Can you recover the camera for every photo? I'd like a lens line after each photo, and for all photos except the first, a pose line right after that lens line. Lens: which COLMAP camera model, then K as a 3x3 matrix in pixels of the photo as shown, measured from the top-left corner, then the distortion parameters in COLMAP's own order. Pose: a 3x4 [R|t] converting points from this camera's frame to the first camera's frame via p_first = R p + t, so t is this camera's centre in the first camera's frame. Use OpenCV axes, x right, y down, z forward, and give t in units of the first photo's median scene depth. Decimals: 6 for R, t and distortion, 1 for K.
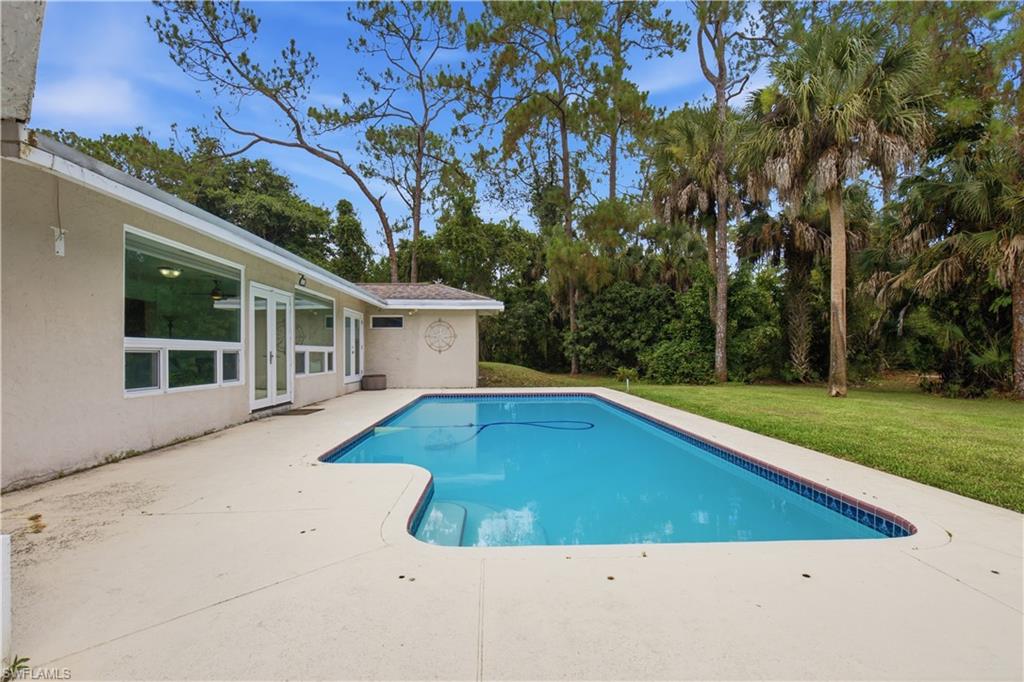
lens RADIAL K [[471.6, 0, 493.3], [0, 471.6, 350.1], [0, 0, 1]] dist [-0.000163, 0.000904]
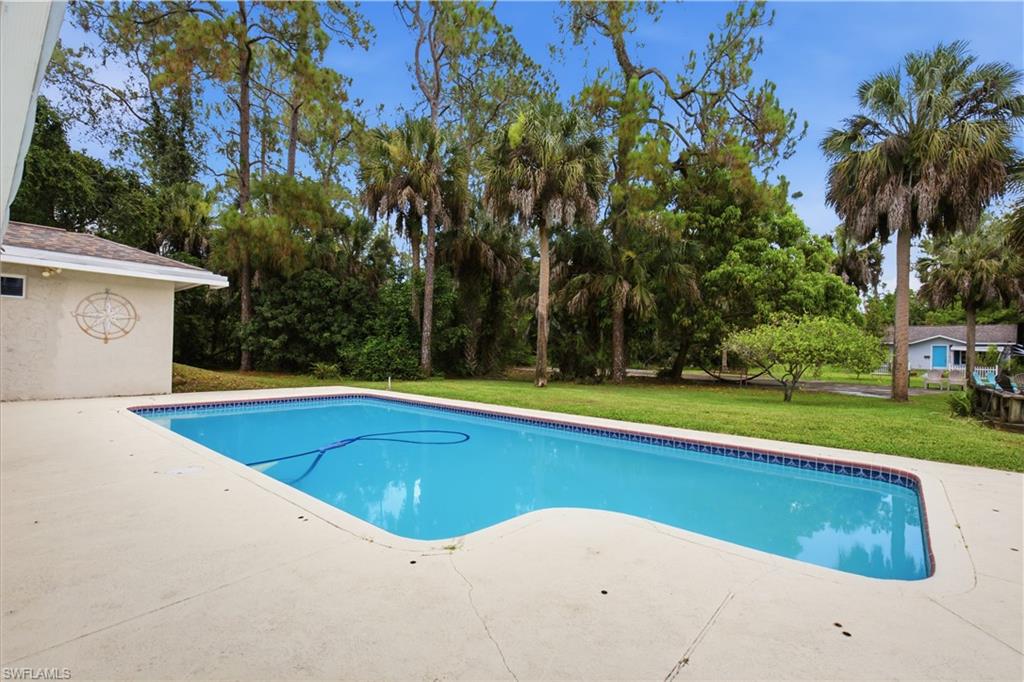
lens RADIAL K [[471.6, 0, 512.3], [0, 471.6, 342.7], [0, 0, 1]] dist [-0.000163, 0.000904]
pose [[0.678354, 0.031983, 0.734039, -0.173156], [-0.029768, 0.999428, -0.016037, 0.000556], [-0.734132, -0.010972, 0.678918, 0.124213]]
